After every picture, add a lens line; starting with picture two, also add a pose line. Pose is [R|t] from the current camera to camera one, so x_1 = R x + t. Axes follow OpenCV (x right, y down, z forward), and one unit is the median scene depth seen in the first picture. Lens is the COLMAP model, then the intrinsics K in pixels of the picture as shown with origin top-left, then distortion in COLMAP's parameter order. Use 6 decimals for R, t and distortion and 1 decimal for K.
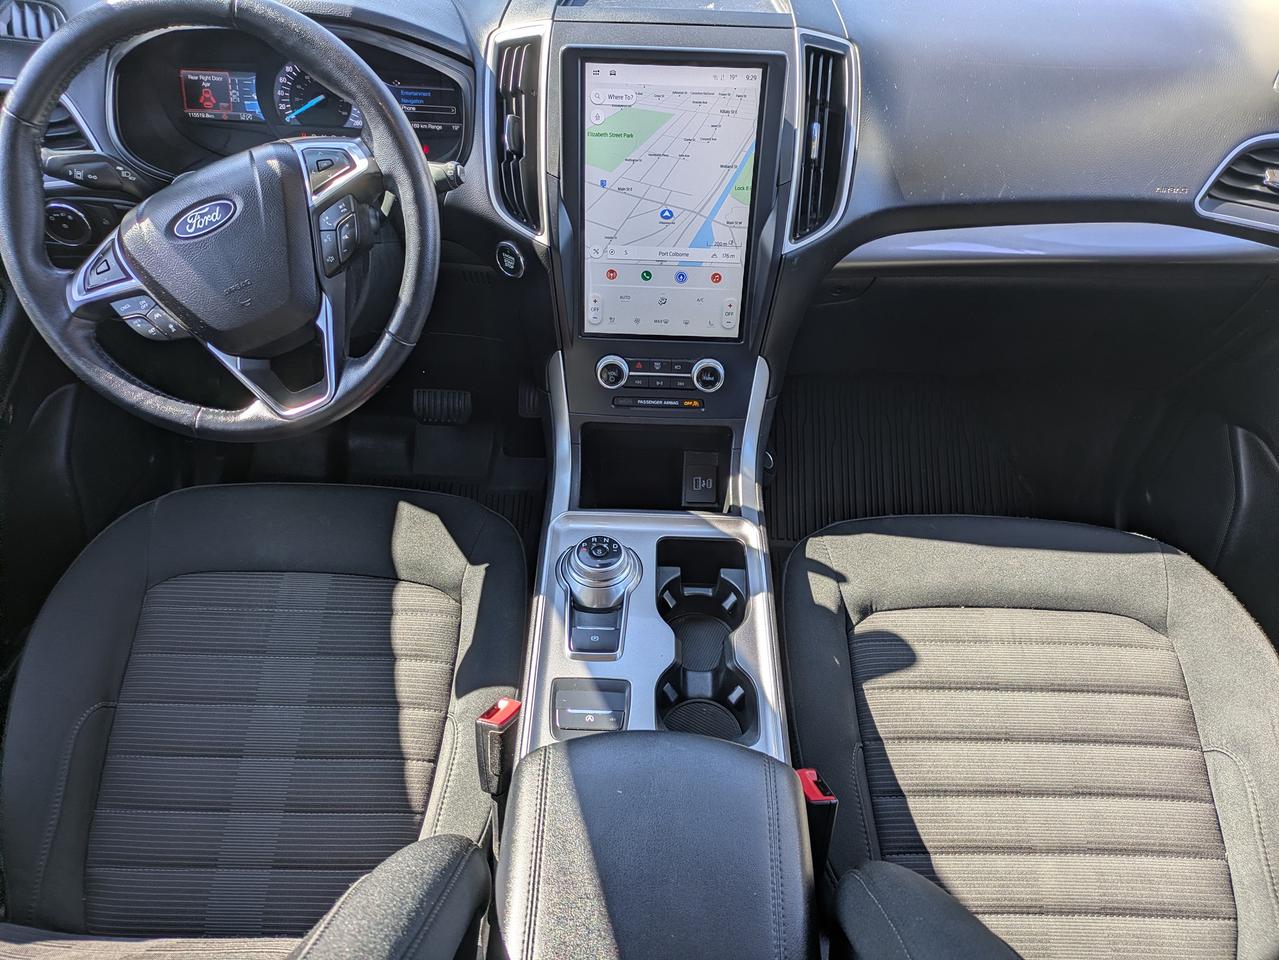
lens RADIAL K [[934.9, 0, 643.4], [0, 934.9, 475.2], [0, 0, 1]] dist [0.005017, -0.004187]
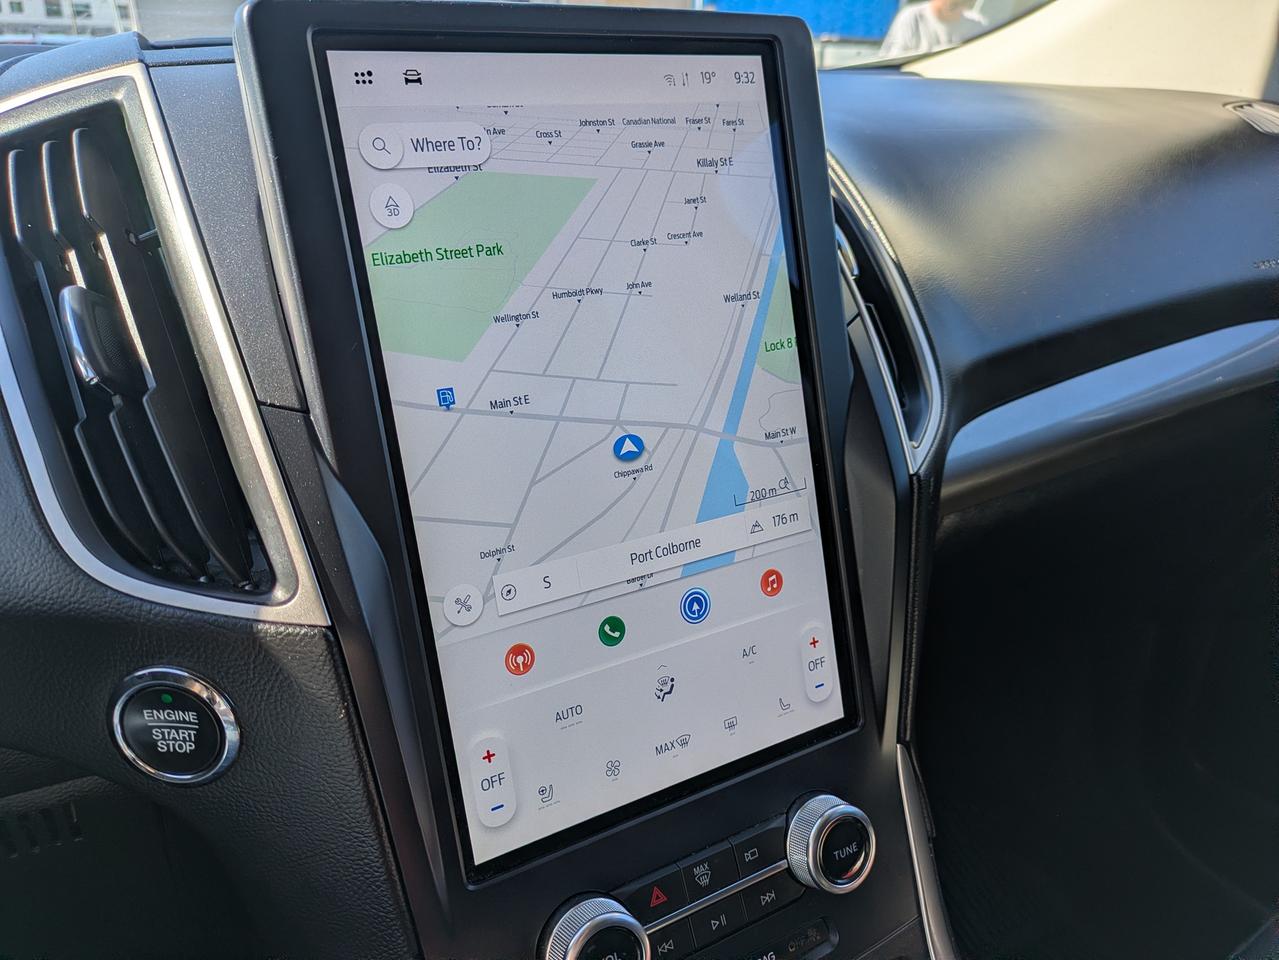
lens RADIAL K [[936.3, 0, 606.6], [0, 936.3, 480.6], [0, 0, 1]] dist [0.008614, -0.006397]
pose [[0.856111, -0.221731, 0.466807, -0.149133], [0.386279, 0.874613, -0.292988, -0.163322], [-0.343311, 0.431148, 0.834416, 0.696074]]
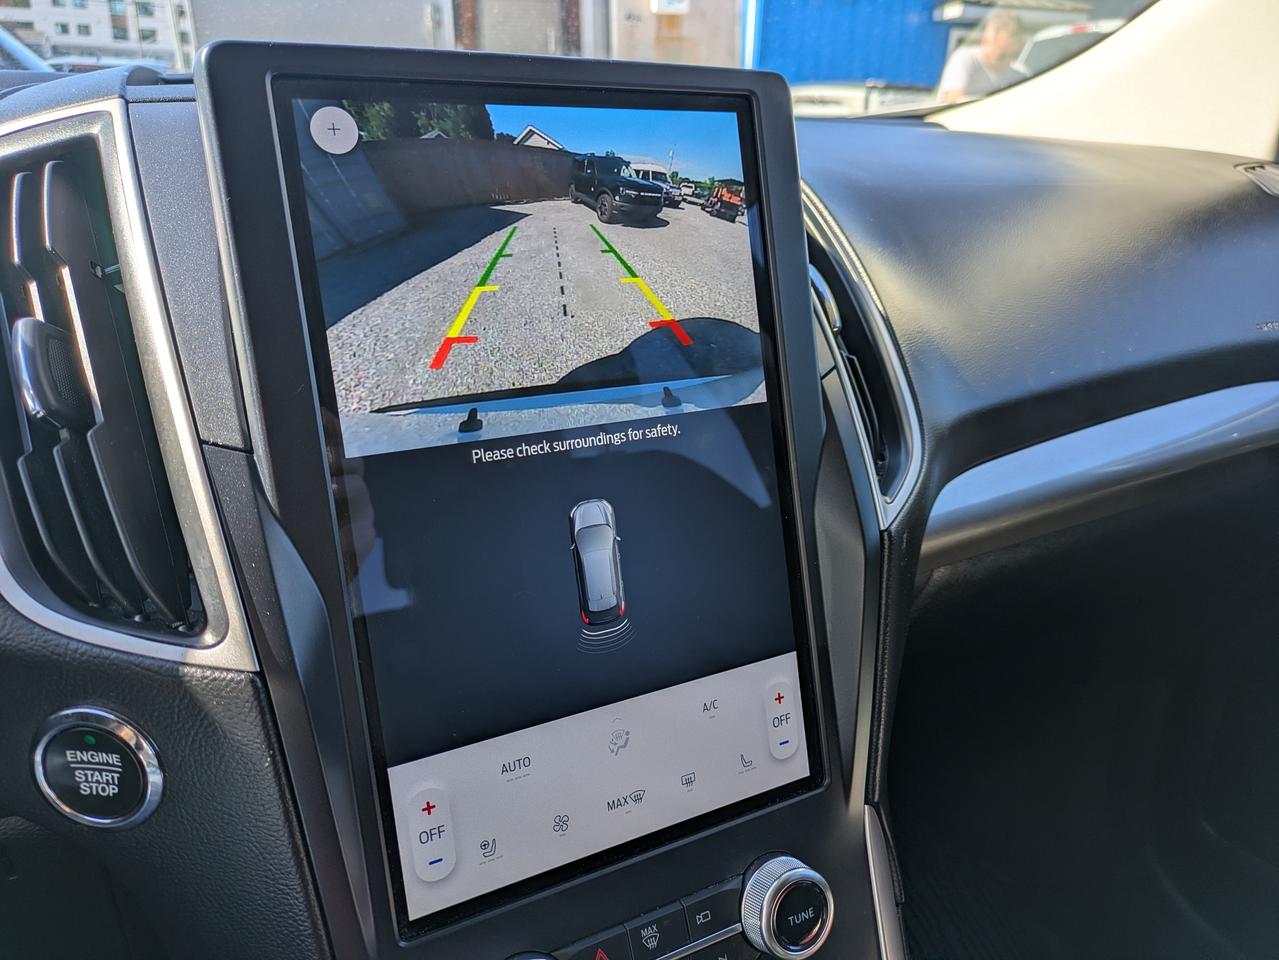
lens RADIAL K [[934.9, 0, 643.4], [0, 934.9, 475.2], [0, 0, 1]] dist [0.005017, -0.004187]
pose [[0.865134, -0.175650, 0.469776, -0.119481], [0.355845, 0.875042, -0.328140, -0.159388], [-0.353436, 0.451053, 0.819533, 0.685863]]
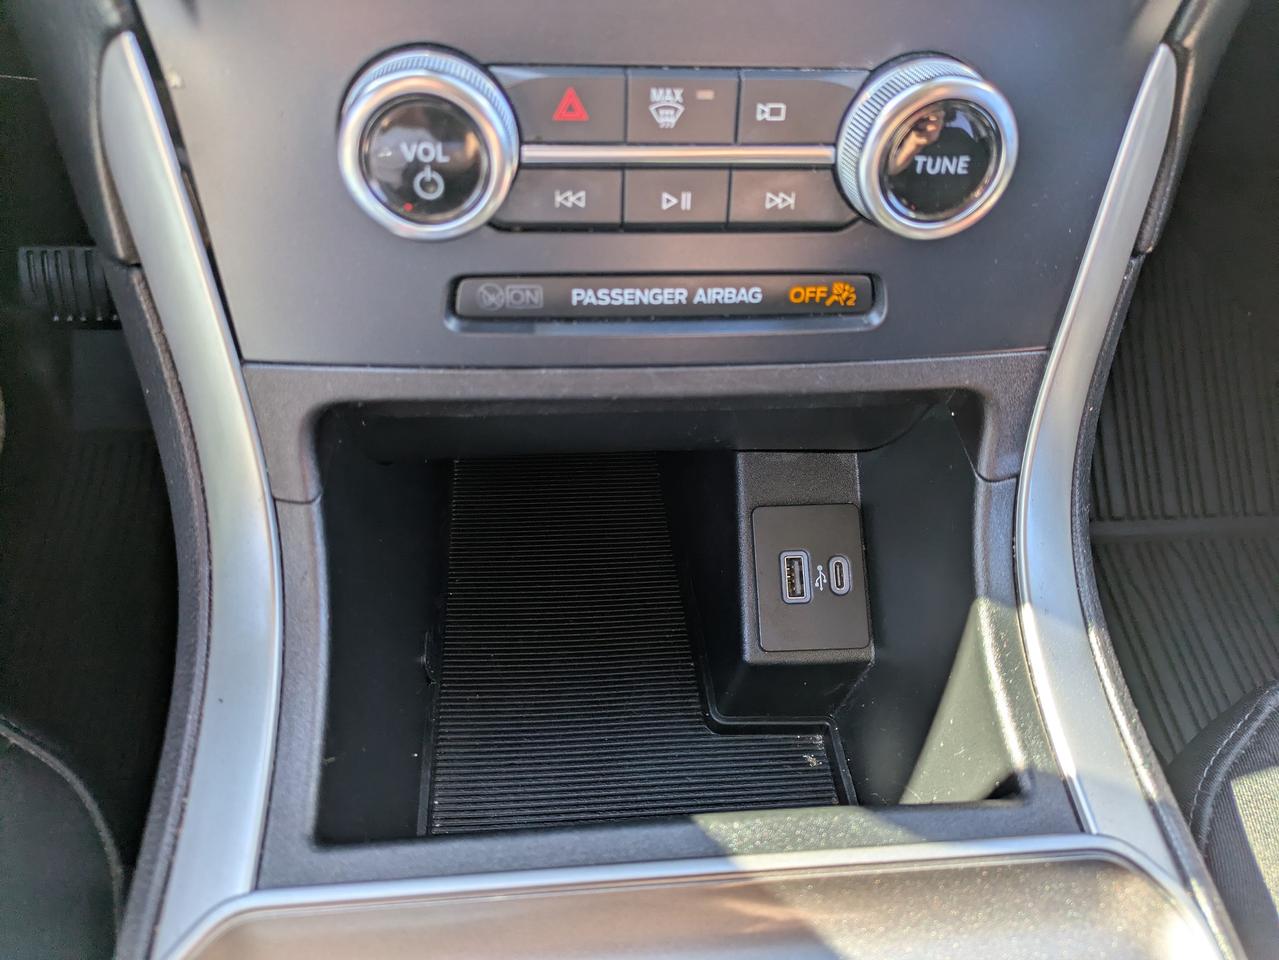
lens RADIAL K [[934.9, 0, 643.4], [0, 934.9, 475.2], [0, 0, 1]] dist [0.005017, -0.004187]
pose [[0.993624, -0.064739, 0.092302, -0.012823], [0.047609, 0.983059, 0.176998, -0.080835], [-0.102197, -0.171475, 0.979873, 0.837799]]
